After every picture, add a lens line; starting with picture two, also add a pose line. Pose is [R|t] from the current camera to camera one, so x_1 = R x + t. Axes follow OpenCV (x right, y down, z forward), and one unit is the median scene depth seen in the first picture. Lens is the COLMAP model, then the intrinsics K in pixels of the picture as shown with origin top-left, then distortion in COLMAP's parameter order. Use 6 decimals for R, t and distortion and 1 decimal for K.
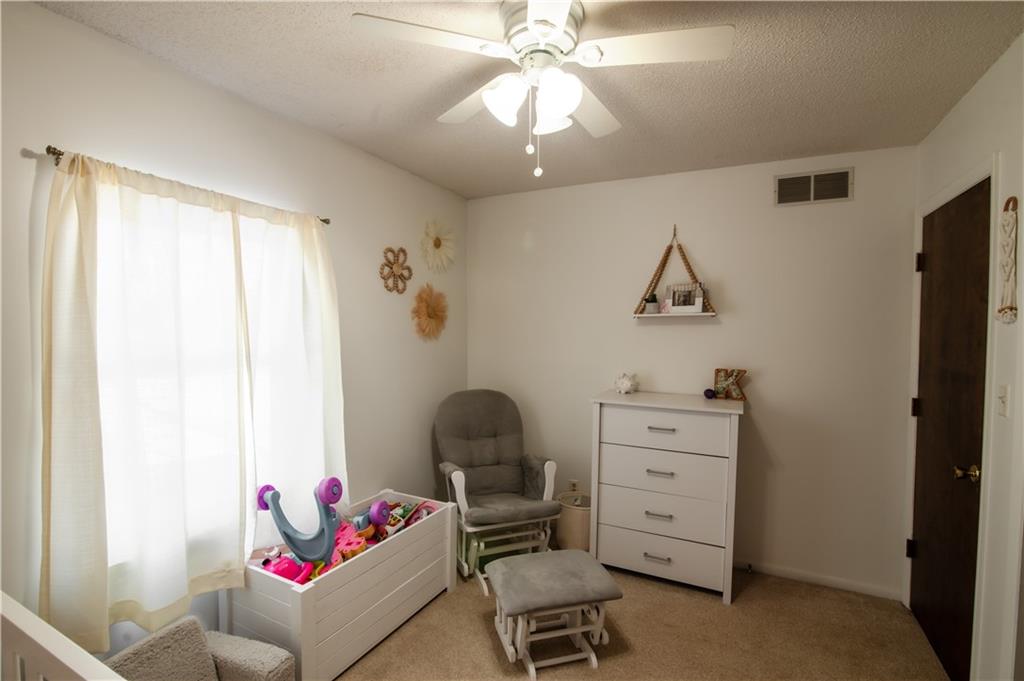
lens RADIAL K [[458.9, 0, 510.5], [0, 458.9, 345.0], [0, 0, 1]] dist [-0.020396, 0.000619]
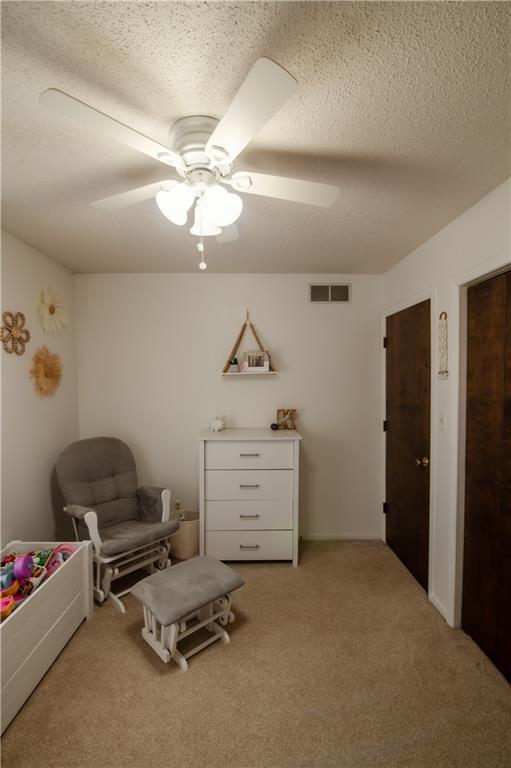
lens RADIAL K [[344.2, 0, 62.7], [0, 344.2, 366.9], [0, 0, 1]] dist [-0.020396, 0.000619]
pose [[0.900019, -0.027835, 0.434961, -0.623265], [0.030860, 0.999524, 0.000108, -0.102486], [-0.434757, 0.013325, 0.900449, 0.295116]]
